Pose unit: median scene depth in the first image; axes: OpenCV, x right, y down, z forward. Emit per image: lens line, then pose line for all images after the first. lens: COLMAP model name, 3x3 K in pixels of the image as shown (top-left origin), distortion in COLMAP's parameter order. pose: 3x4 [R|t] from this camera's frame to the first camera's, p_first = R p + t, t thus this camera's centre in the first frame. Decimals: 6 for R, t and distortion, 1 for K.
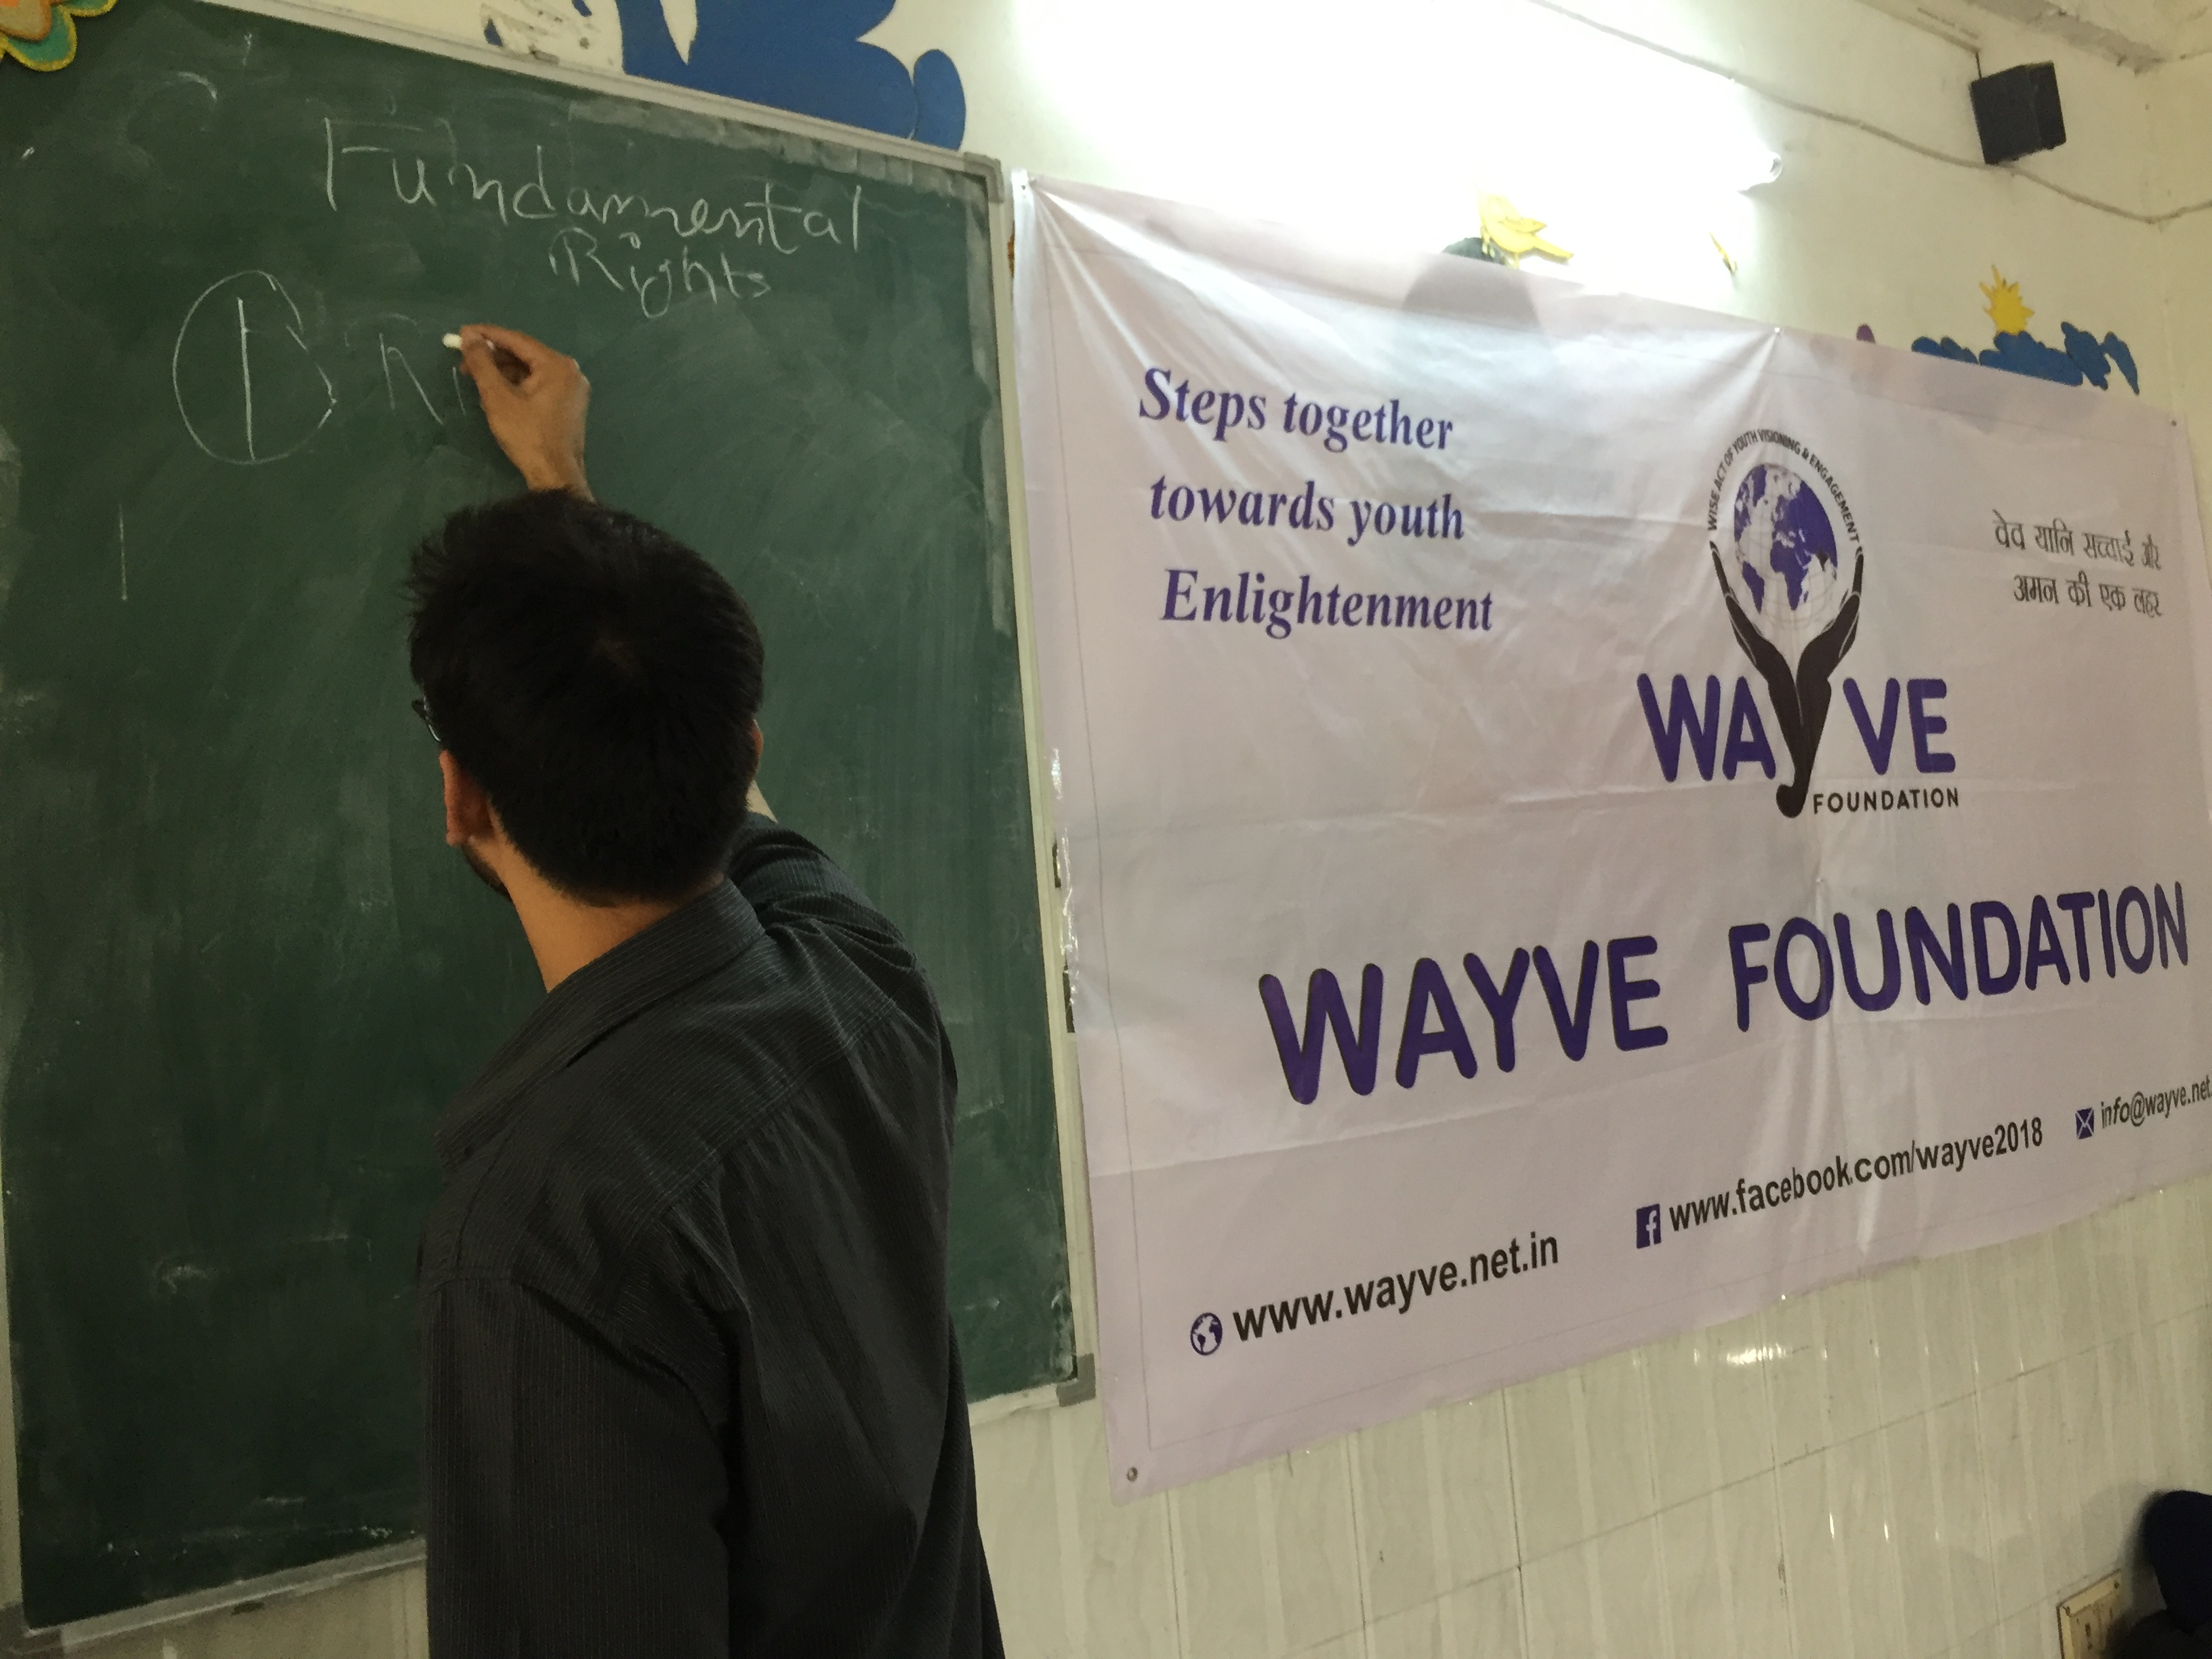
lens RADIAL K [[1912.4, 0, 1096.8], [0, 1912.4, 822.0], [0, 0, 1]] dist [0.066920, -0.074450]
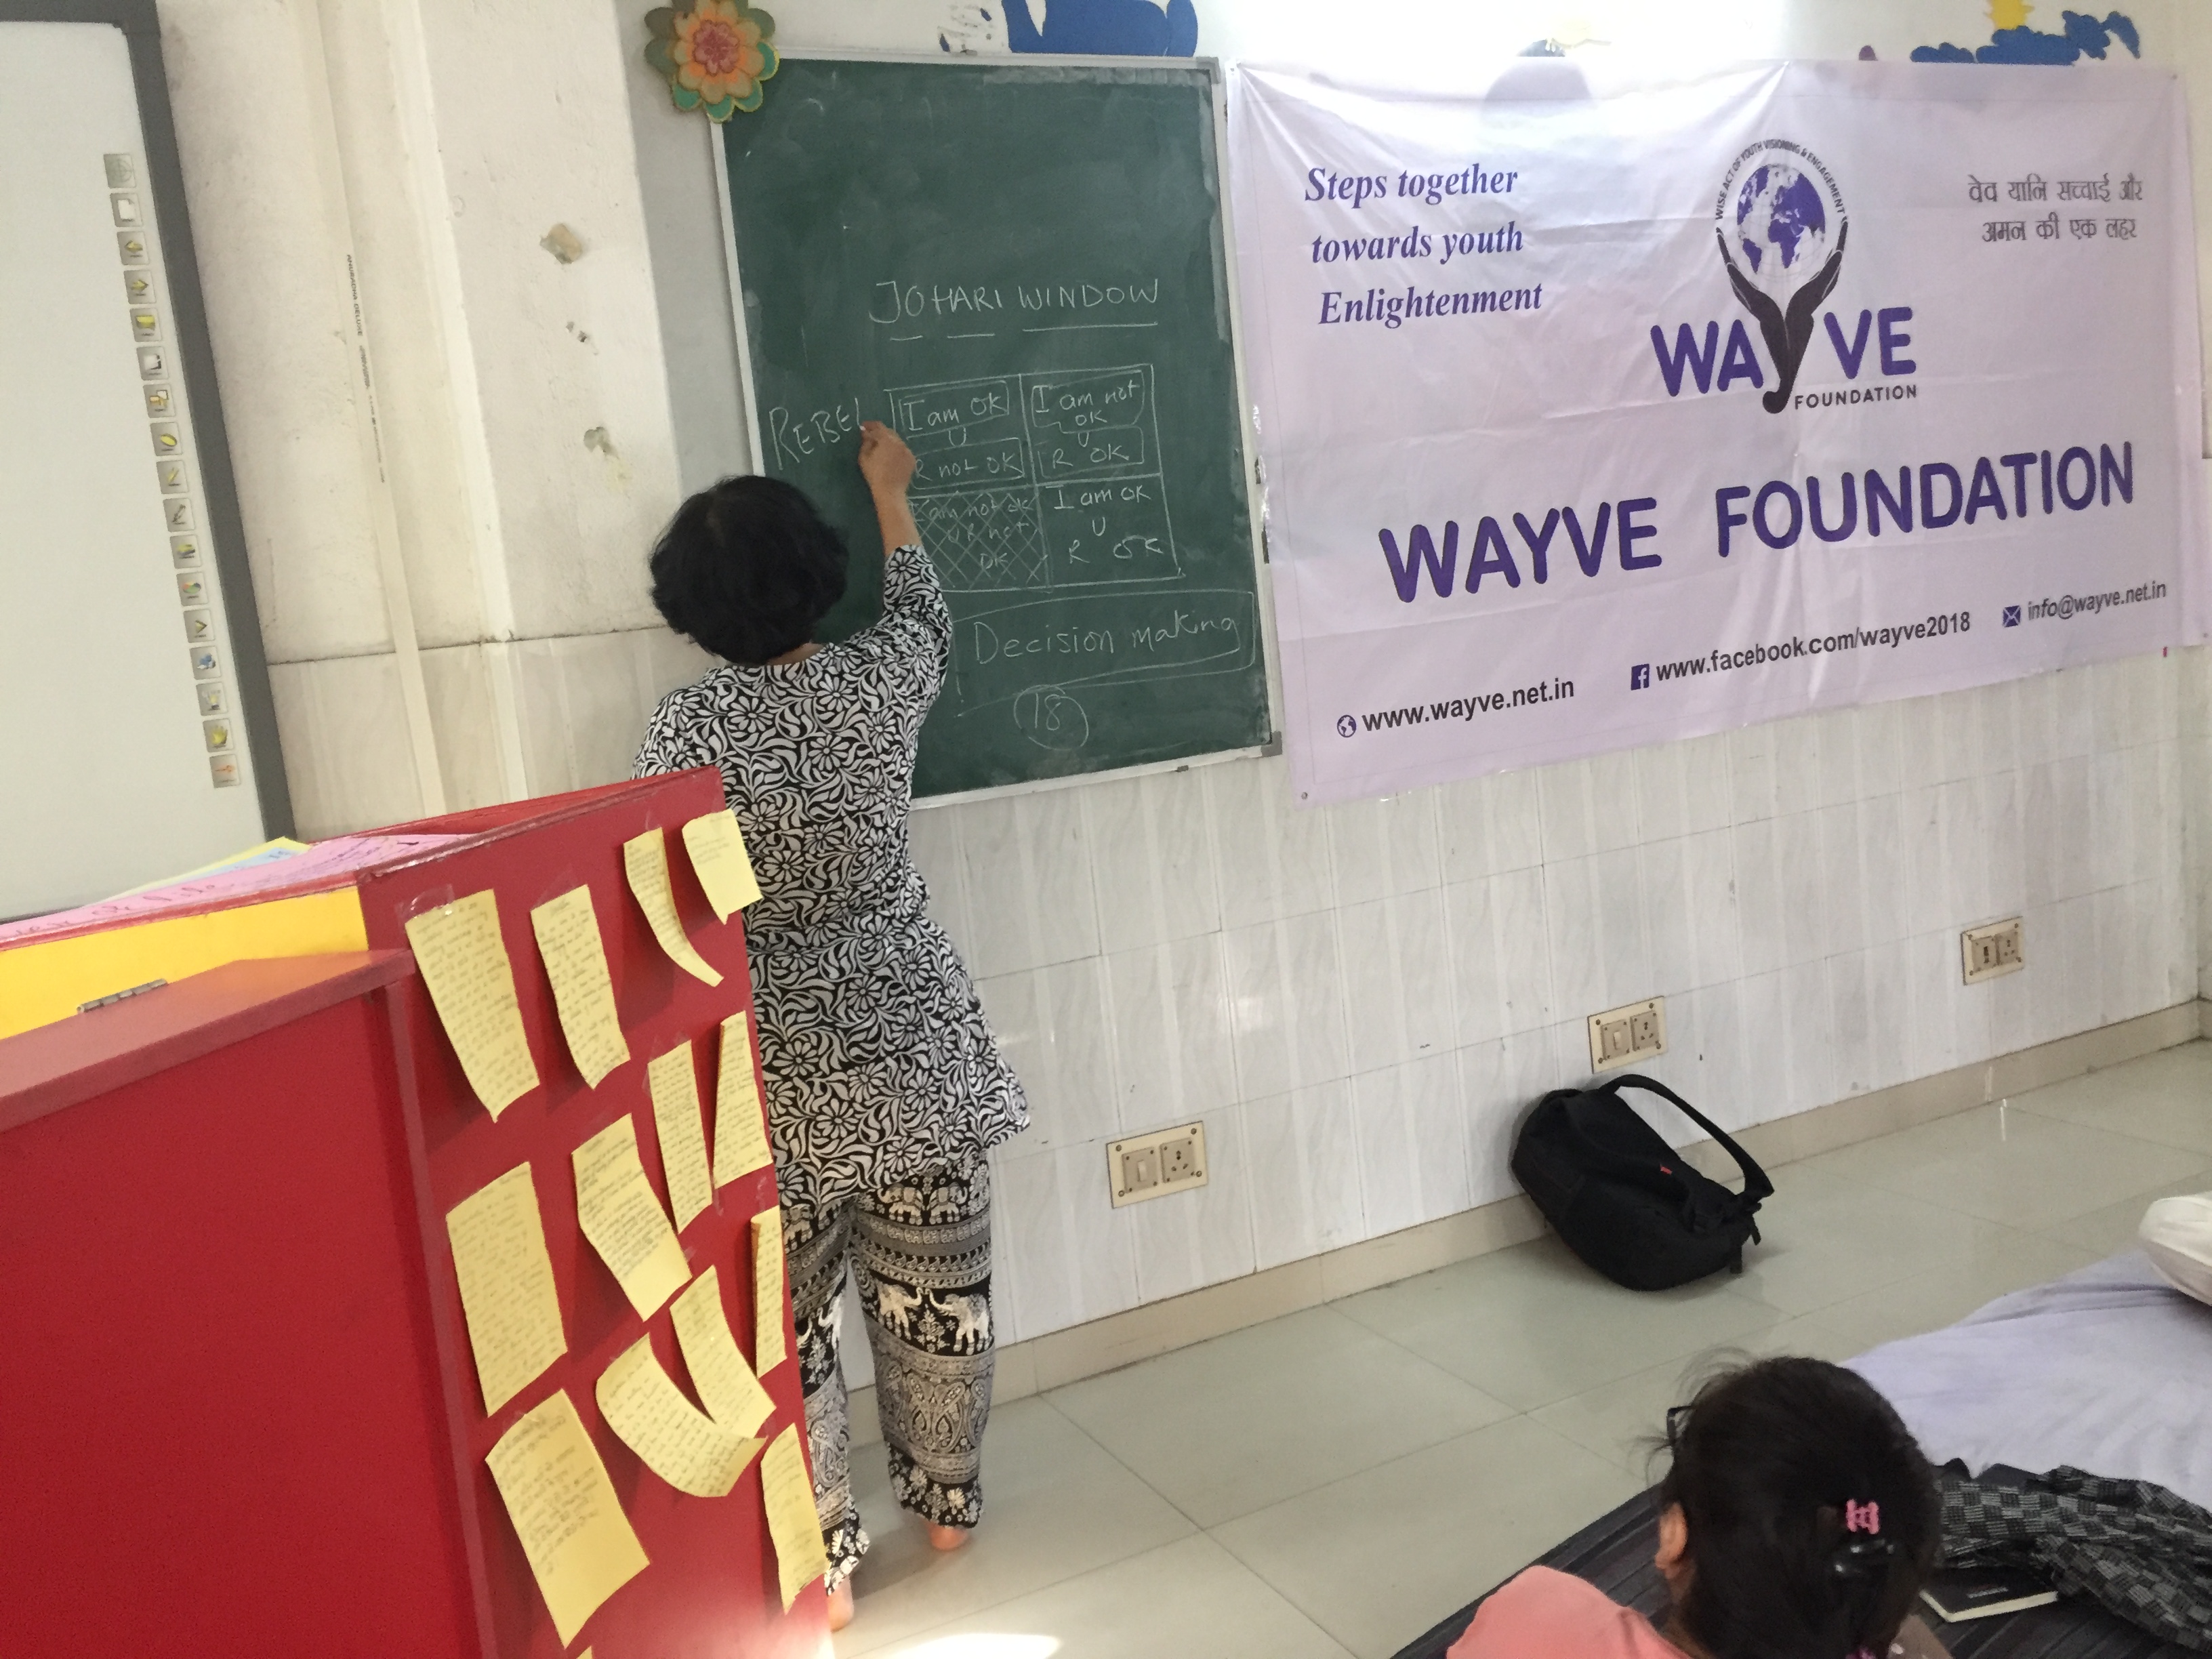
lens RADIAL K [[1884.3, 0, 1088.8], [0, 1884.3, 823.8], [0, 0, 1]] dist [0.088974, -0.133920]
pose [[0.982107, -0.003992, -0.188282, 0.134162], [0.043898, 0.977087, 0.208264, -0.026789], [0.183136, -0.212803, 0.959779, -0.699425]]
